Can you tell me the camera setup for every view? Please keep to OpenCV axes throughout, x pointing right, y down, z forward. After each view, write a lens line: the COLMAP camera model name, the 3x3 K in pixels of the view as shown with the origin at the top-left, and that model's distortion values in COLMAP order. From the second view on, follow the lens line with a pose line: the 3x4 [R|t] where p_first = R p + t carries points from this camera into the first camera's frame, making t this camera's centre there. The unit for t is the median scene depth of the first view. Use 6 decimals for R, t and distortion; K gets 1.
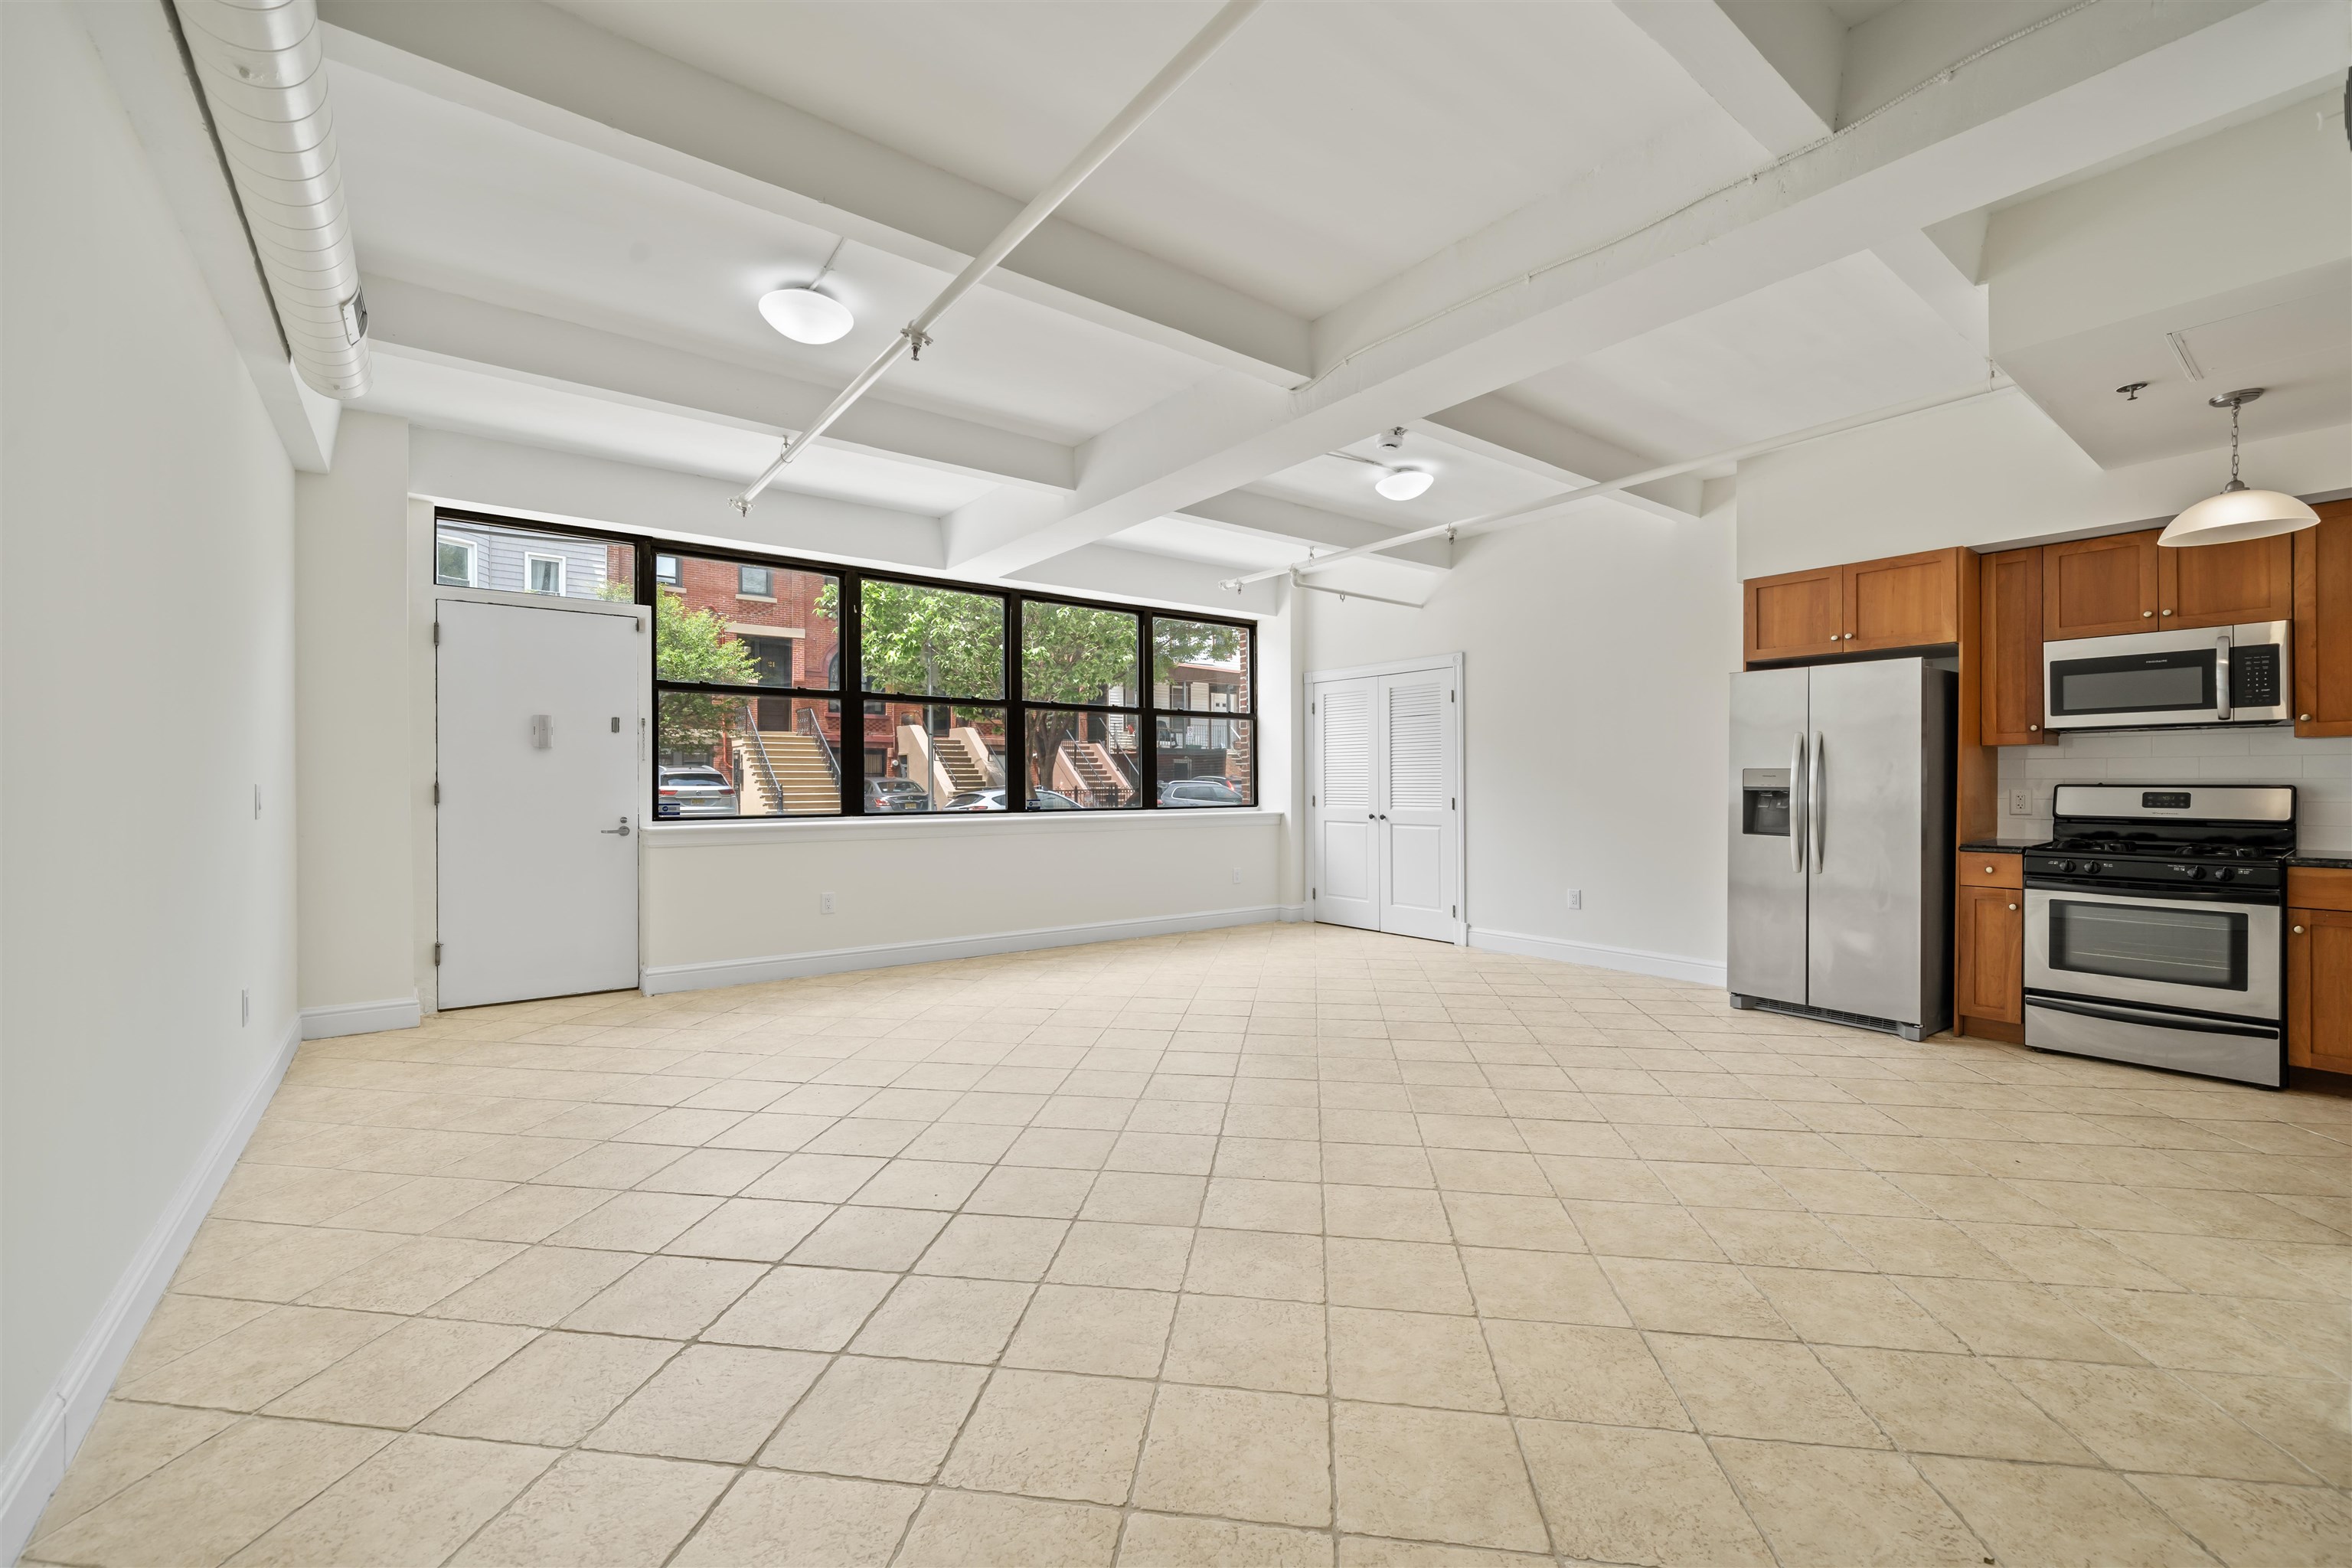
lens RADIAL K [[956.6, 0, 1176.0], [0, 956.6, 784.0], [0, 0, 1]] dist [-0.000469, -0.000064]
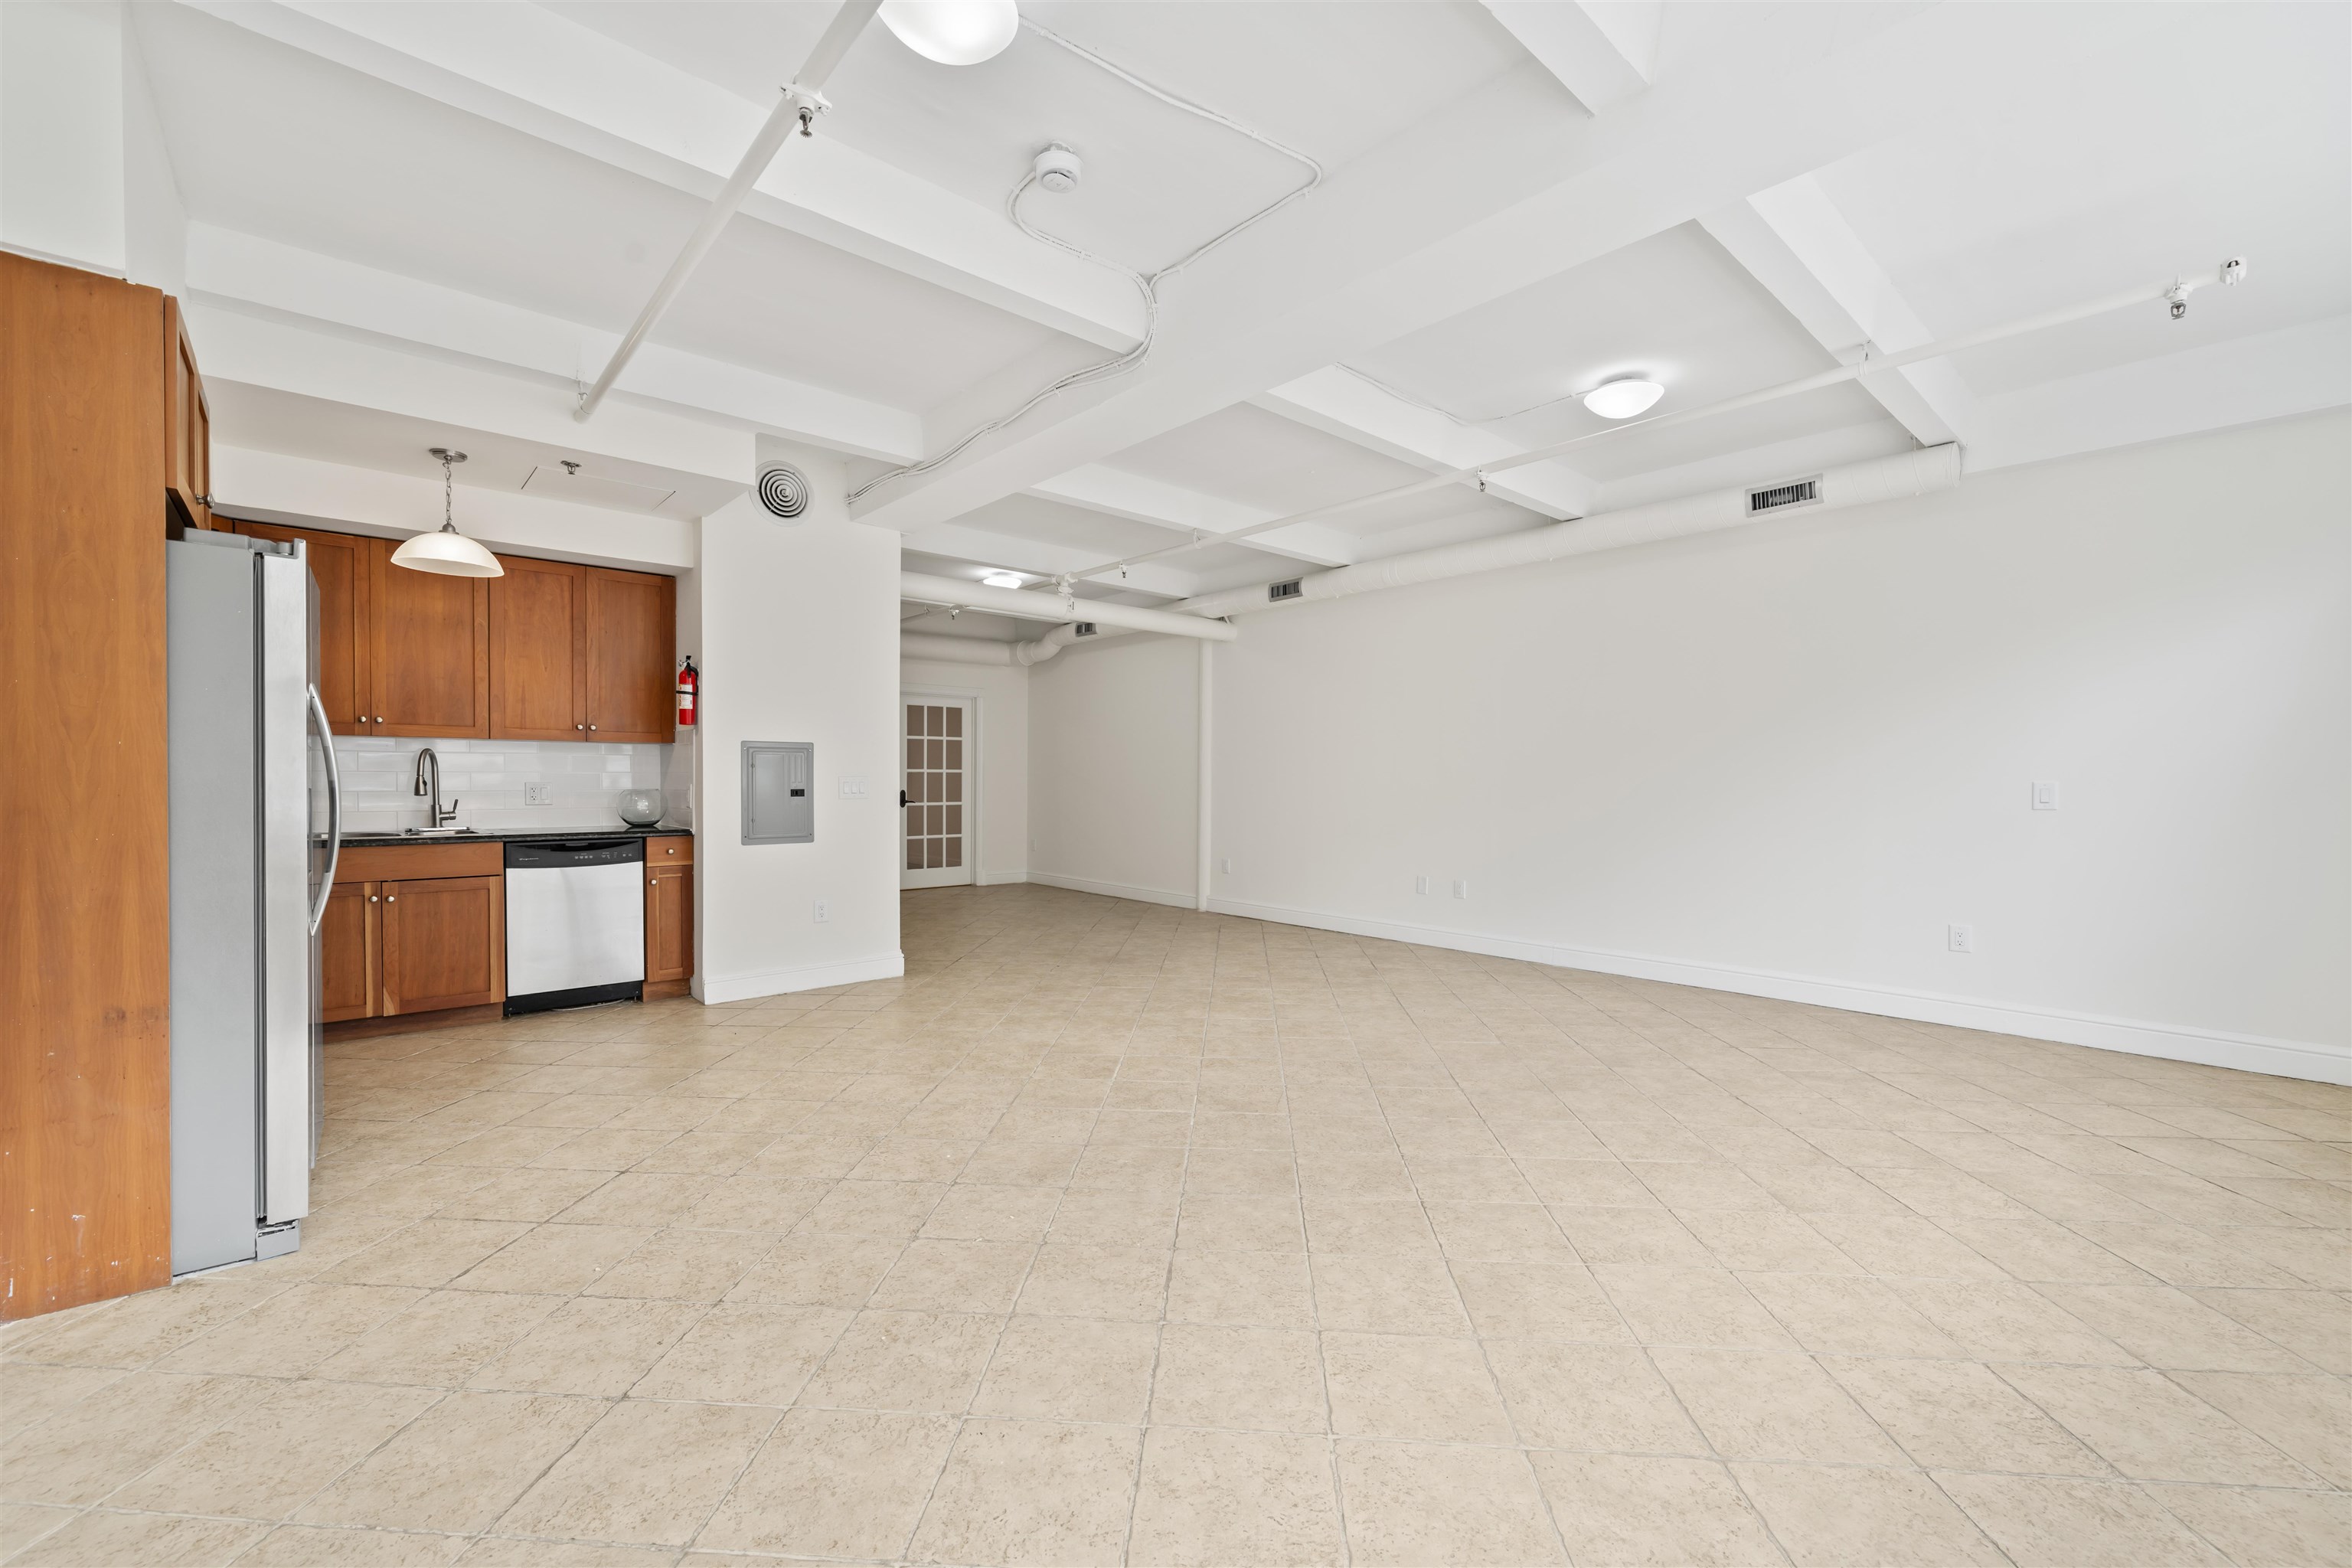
lens RADIAL K [[952.7, 0, 1162.4], [0, 952.7, 795.1], [0, 0, 1]] dist [0.000851, -0.000397]
pose [[-0.998540, -0.001429, -0.054000, 0.160621], [-0.002319, 0.999862, 0.016431, 0.001337], [0.053969, 0.016533, -0.998406, 1.318347]]
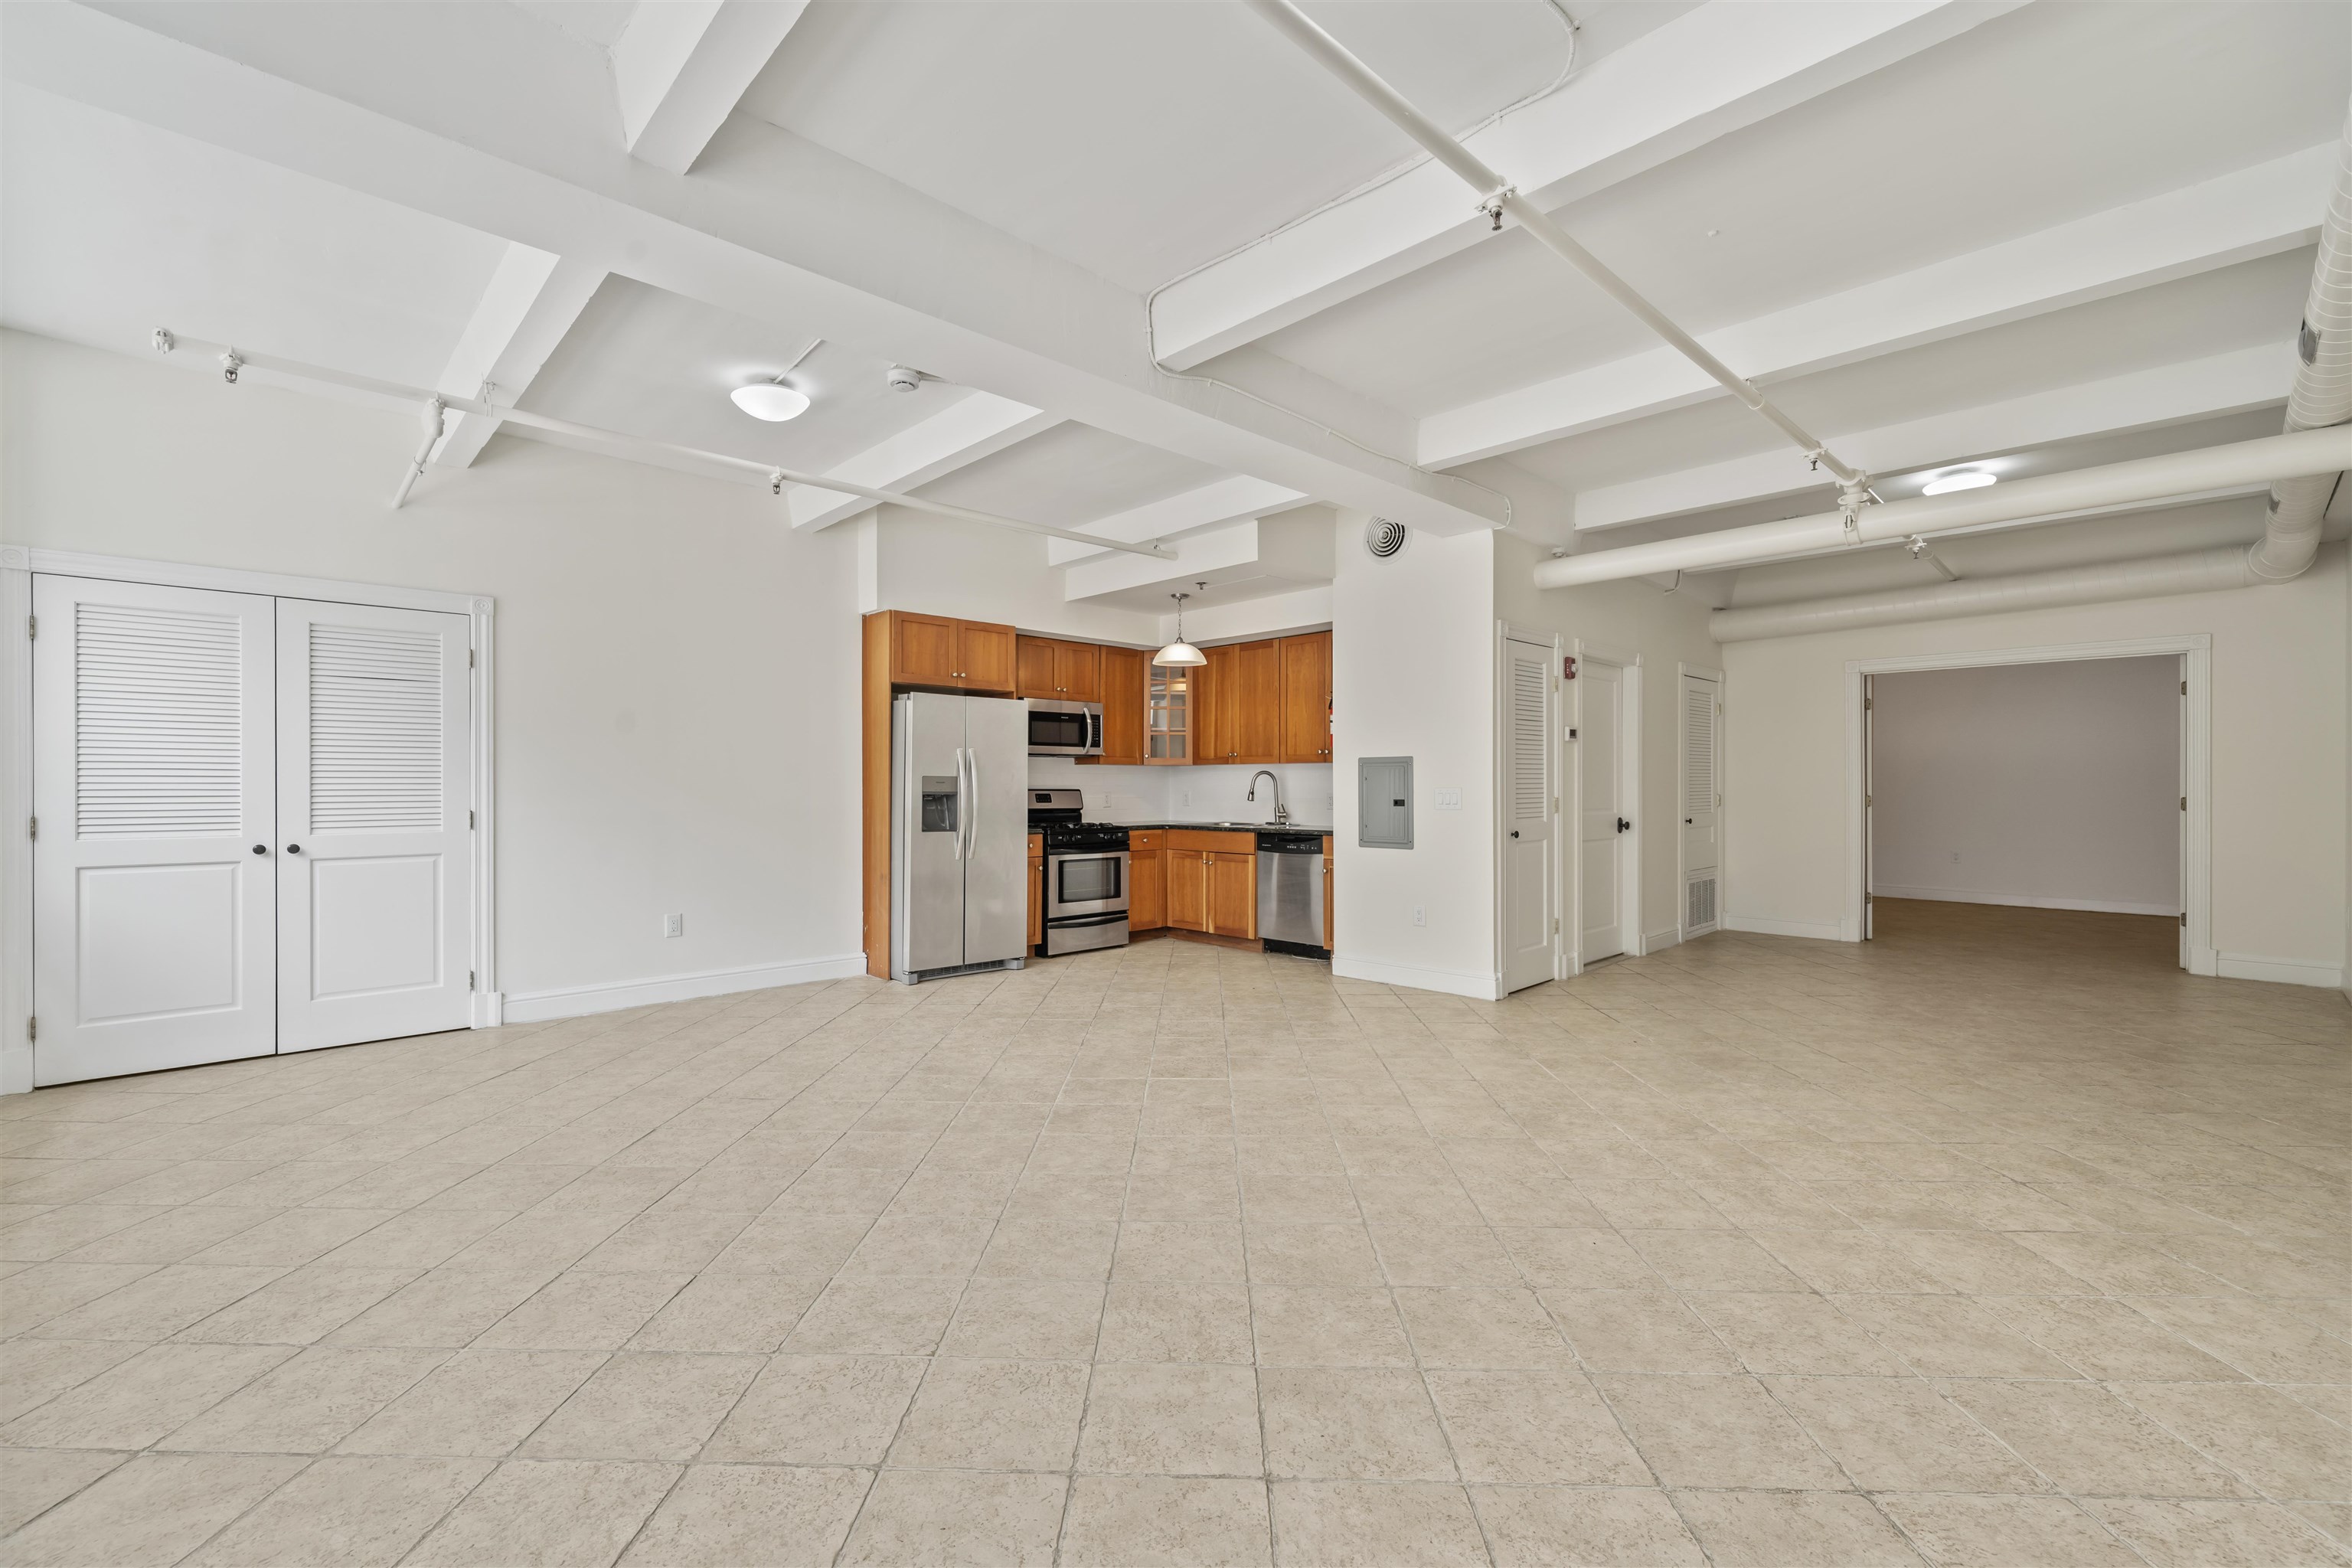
lens RADIAL K [[973.7, 0, 1175.6], [0, 973.7, 789.3], [0, 0, 1]] dist [0.001426, 0.000361]
pose [[-0.110673, -0.000579, 0.993857, -0.539745], [0.000748, 0.999999, 0.000666, -0.000155], [-0.993857, 0.000817, -0.110673, 0.722988]]
